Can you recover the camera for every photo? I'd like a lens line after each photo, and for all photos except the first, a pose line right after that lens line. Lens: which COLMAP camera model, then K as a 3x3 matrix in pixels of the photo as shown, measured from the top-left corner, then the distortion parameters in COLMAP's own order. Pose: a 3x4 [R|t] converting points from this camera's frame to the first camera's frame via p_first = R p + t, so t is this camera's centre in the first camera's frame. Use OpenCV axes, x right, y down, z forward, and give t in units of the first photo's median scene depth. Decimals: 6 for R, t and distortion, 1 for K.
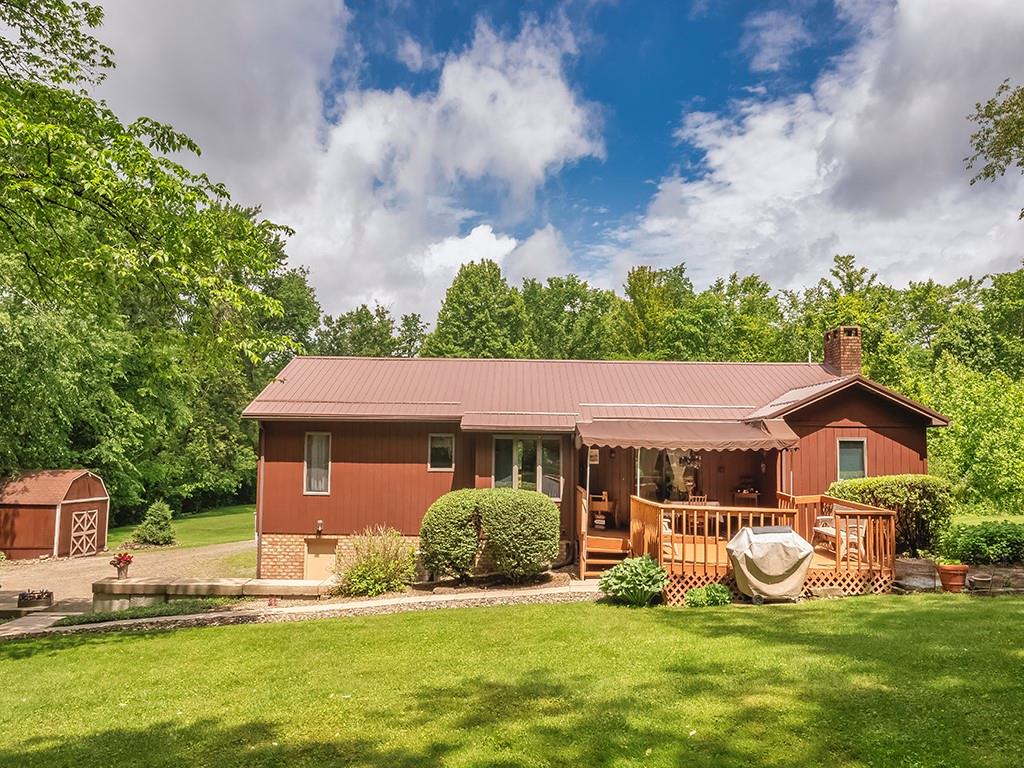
lens RADIAL K [[702.5, 0, 502.4], [0, 702.5, 402.7], [0, 0, 1]] dist [0.002378, -0.004731]
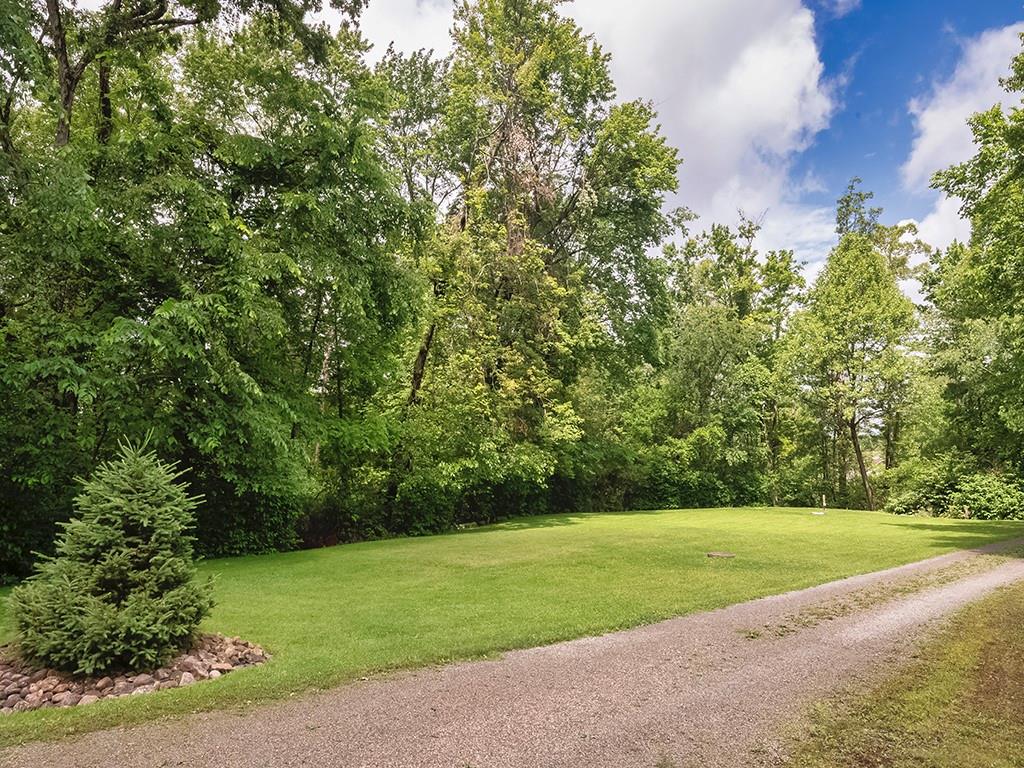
lens RADIAL K [[671.9, 0, 506.5], [0, 671.9, 387.3], [0, 0, 1]] dist [0.015360, -0.002646]
pose [[0.901653, -0.065060, -0.427539, -0.165254], [0.041392, 0.997063, -0.064433, 0.076207], [0.430475, 0.040400, 0.901698, 0.471929]]
